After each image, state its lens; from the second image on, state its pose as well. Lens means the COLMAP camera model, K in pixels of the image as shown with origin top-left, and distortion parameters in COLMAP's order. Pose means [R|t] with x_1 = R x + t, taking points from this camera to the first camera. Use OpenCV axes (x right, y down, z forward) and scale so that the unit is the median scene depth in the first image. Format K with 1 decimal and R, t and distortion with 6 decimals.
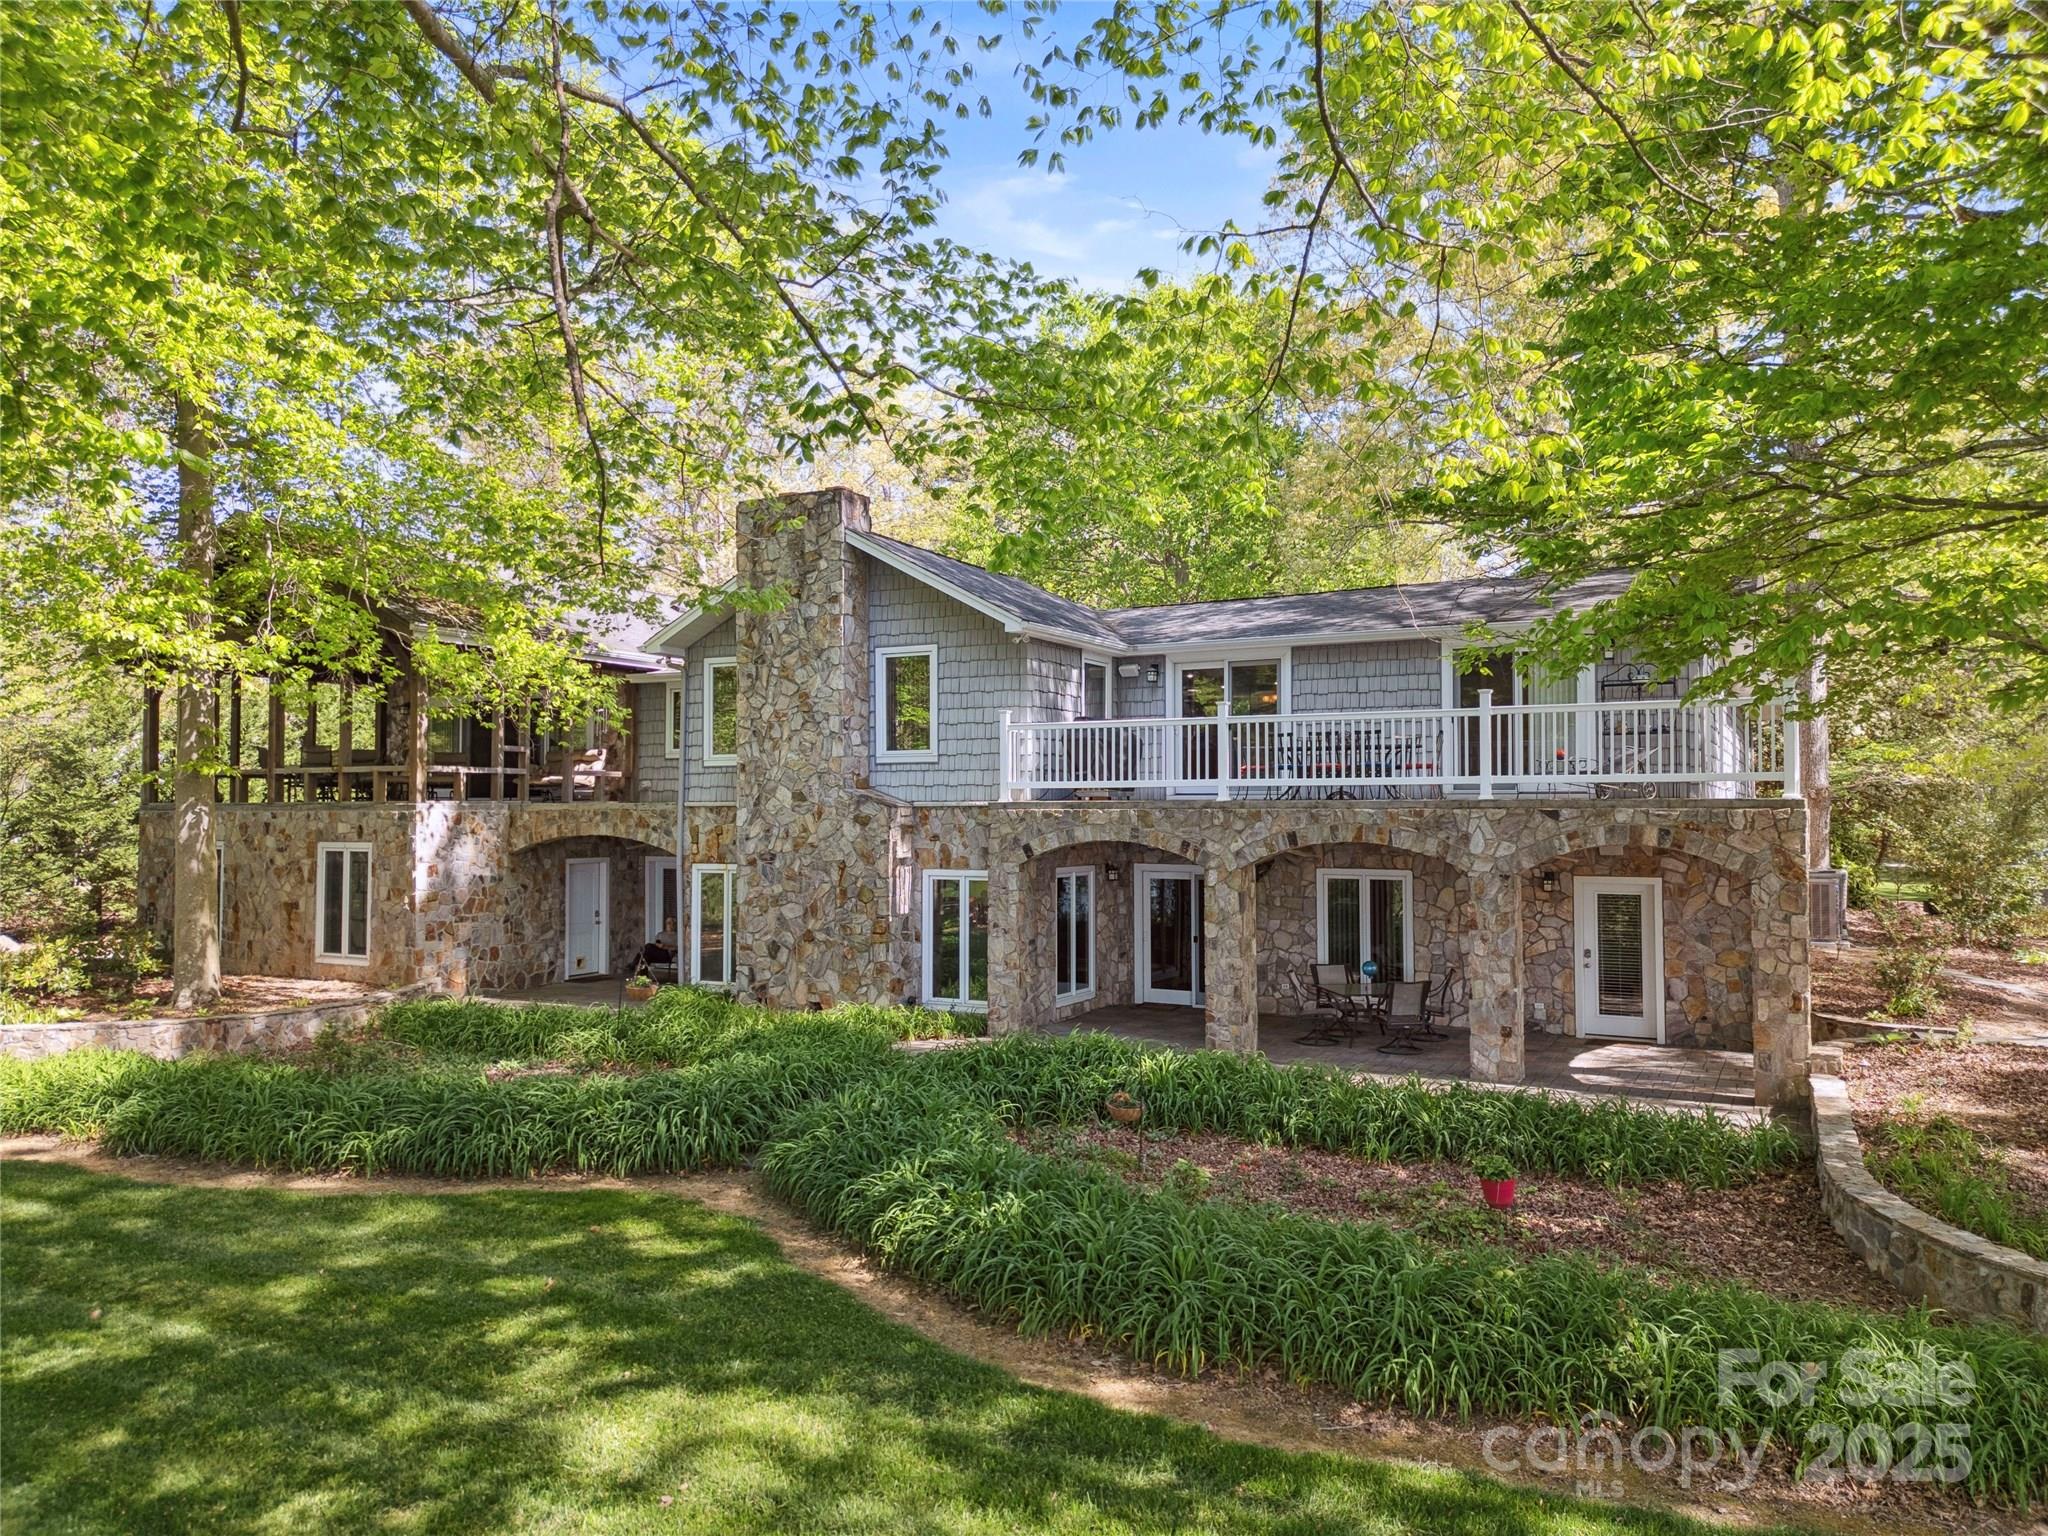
lens RADIAL K [[1422.4, 0, 1024.0], [0, 1422.4, 768.0], [0, 0, 1]] dist [0.044523, -0.000561]
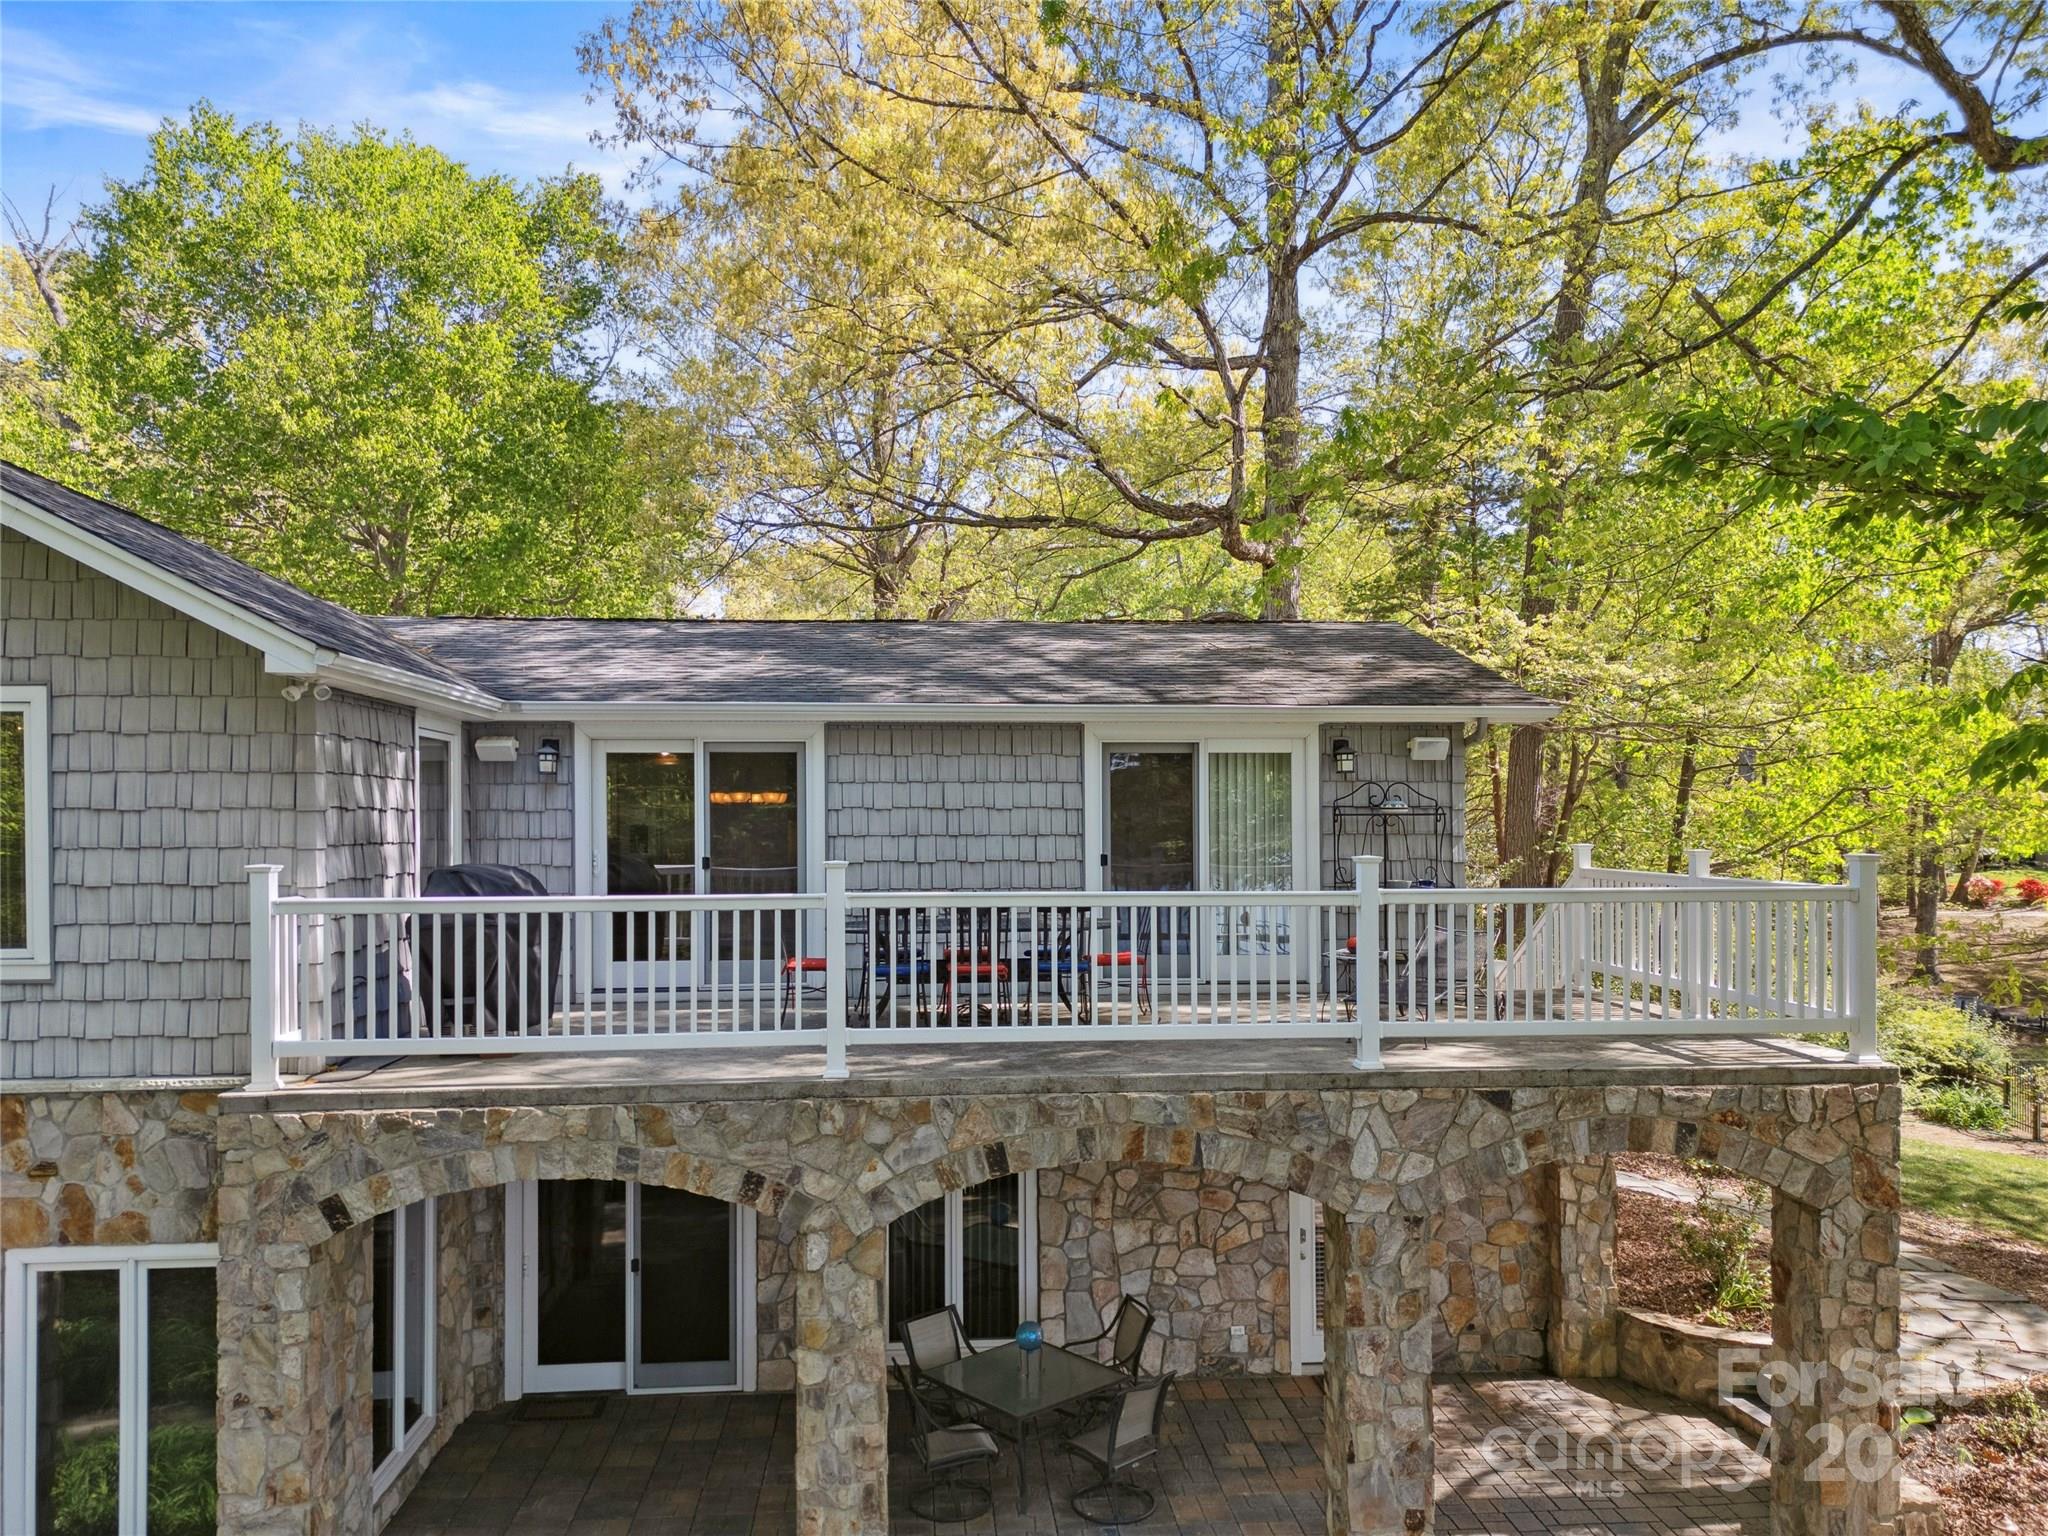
lens RADIAL K [[1436.3, 0, 1019.5], [0, 1436.3, 822.8], [0, 0, 1]] dist [0.065414, -0.062713]
pose [[0.837820, 0.000083, 0.545947, -0.056689], [-0.014929, 0.999630, 0.022757, -0.061924], [-0.545743, -0.027217, 0.837511, 0.505756]]
